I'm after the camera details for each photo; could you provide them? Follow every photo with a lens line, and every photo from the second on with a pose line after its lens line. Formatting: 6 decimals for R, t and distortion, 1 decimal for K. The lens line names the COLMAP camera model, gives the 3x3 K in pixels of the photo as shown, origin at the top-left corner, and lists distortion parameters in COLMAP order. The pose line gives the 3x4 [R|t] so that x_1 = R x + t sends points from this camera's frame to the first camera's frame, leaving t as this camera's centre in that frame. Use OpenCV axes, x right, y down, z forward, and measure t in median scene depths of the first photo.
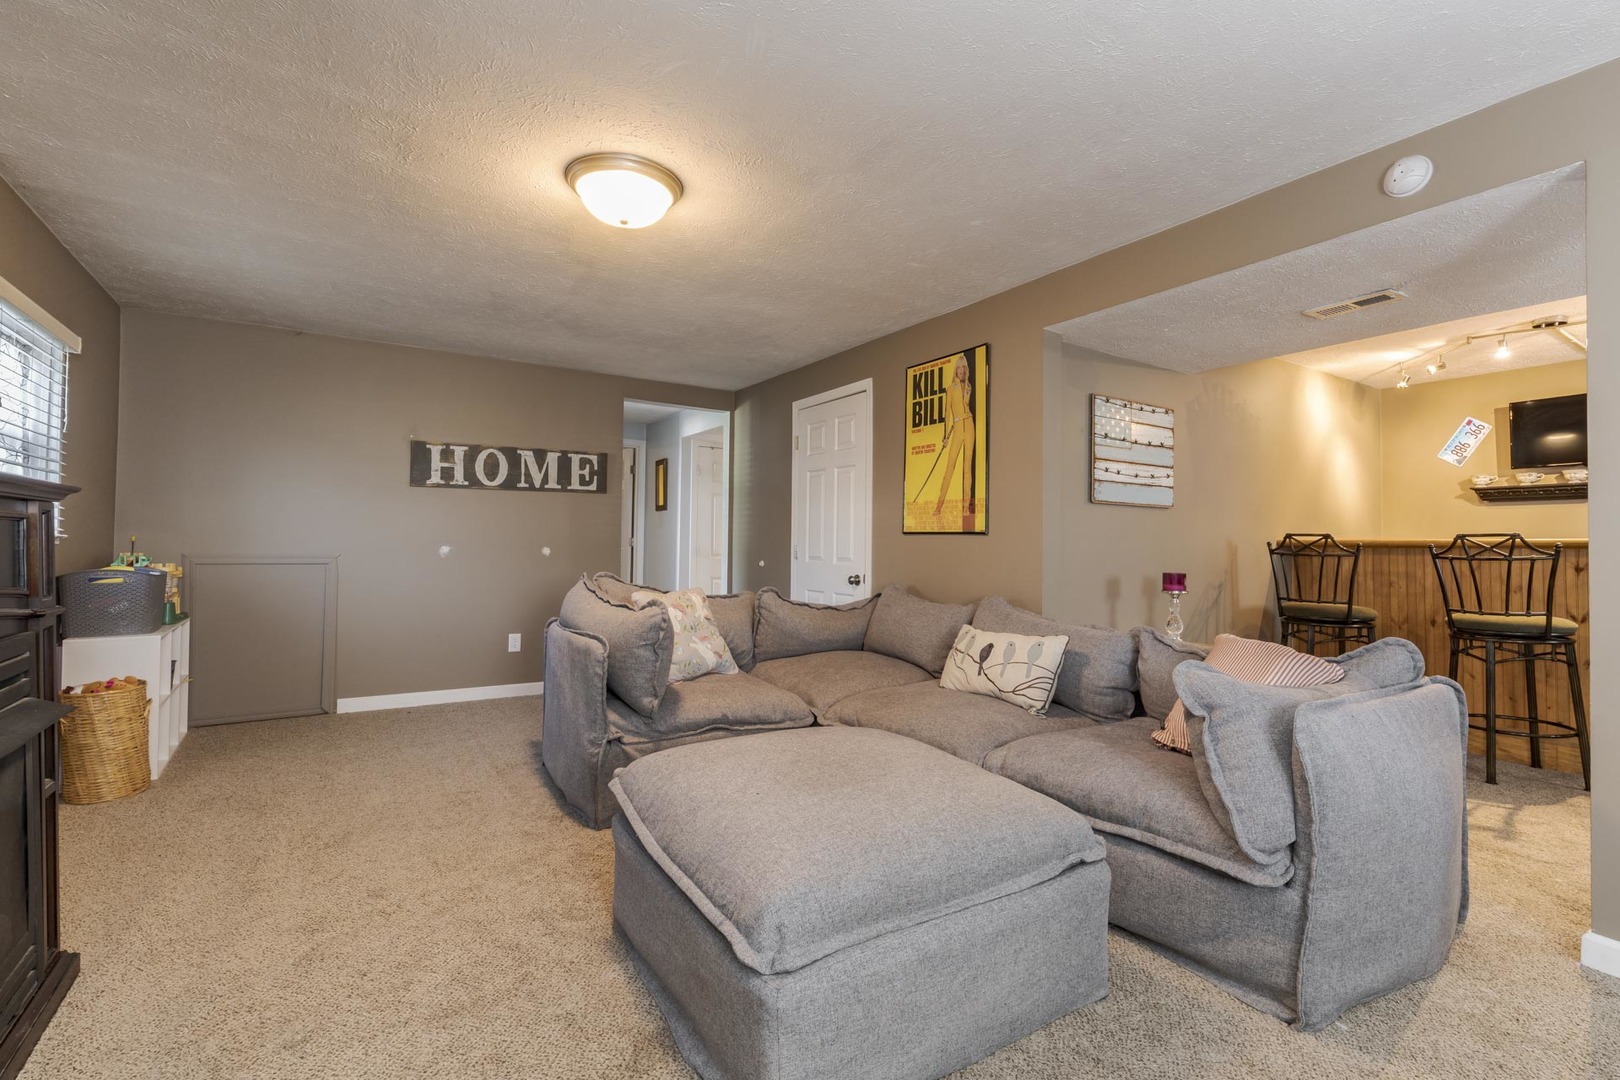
lens RADIAL K [[727.7, 0, 816.1], [0, 727.7, 530.3], [0, 0, 1]] dist [0.000373, -0.000370]
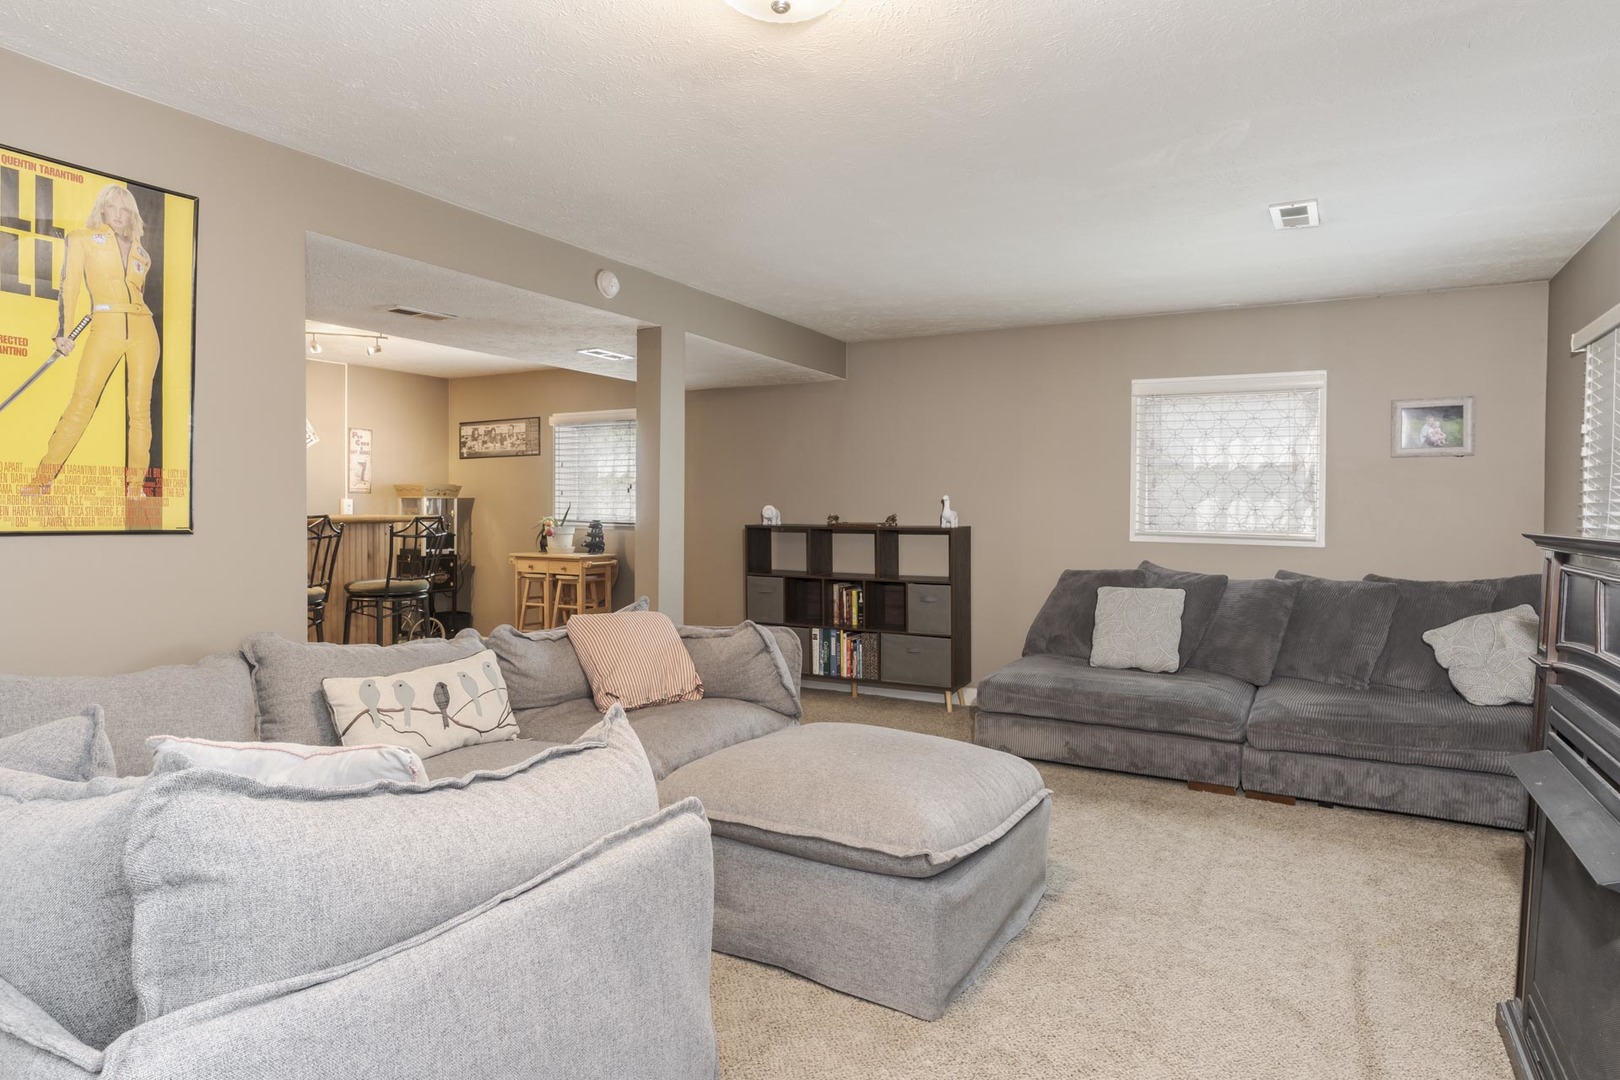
lens RADIAL K [[880.5, 0, 813.7], [0, 880.5, 532.0], [0, 0, 1]] dist [-0.008720, -0.000678]
pose [[-0.462707, -0.042446, 0.885495, -0.562831], [-0.029244, 0.999040, 0.032608, -0.030720], [-0.886029, -0.010807, -0.463504, 0.826902]]
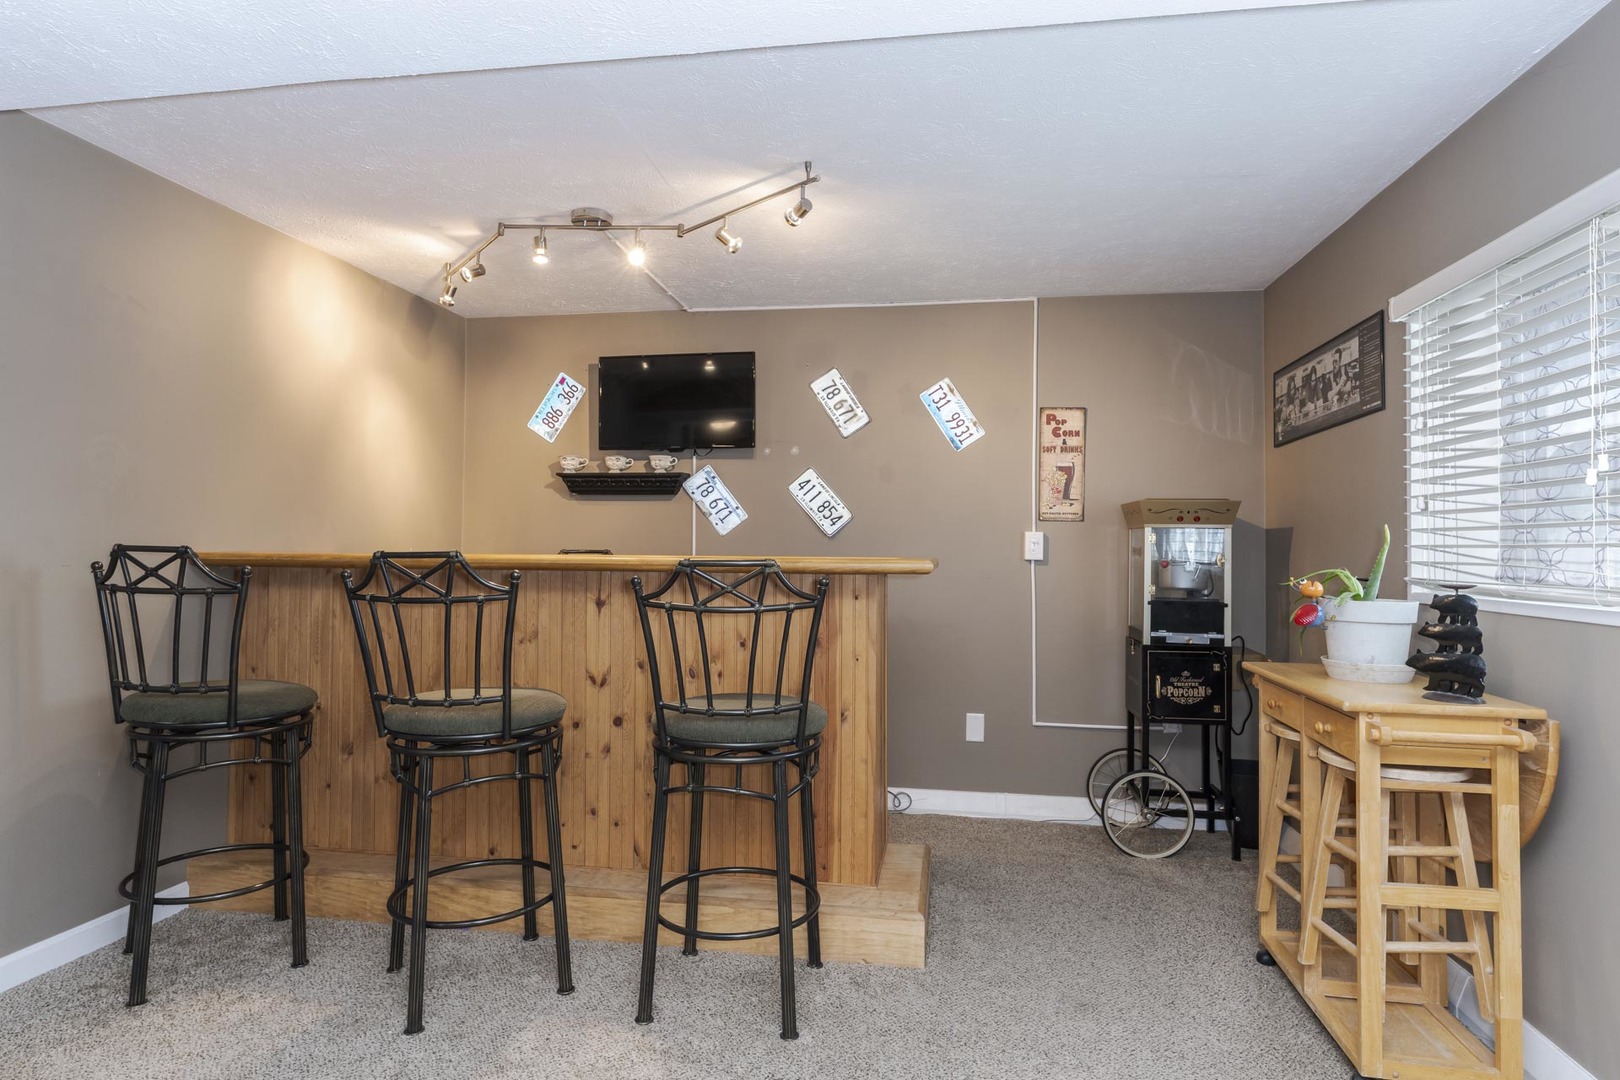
lens RADIAL K [[880.5, 0, 807.8], [0, 880.5, 529.5], [0, 0, 1]] dist [-0.008720, -0.000678]
pose [[0.681714, 0.005482, 0.731598, 0.566179], [-0.013187, 0.999902, 0.004795, -0.015273], [-0.731500, -0.012916, 0.681719, 0.318708]]
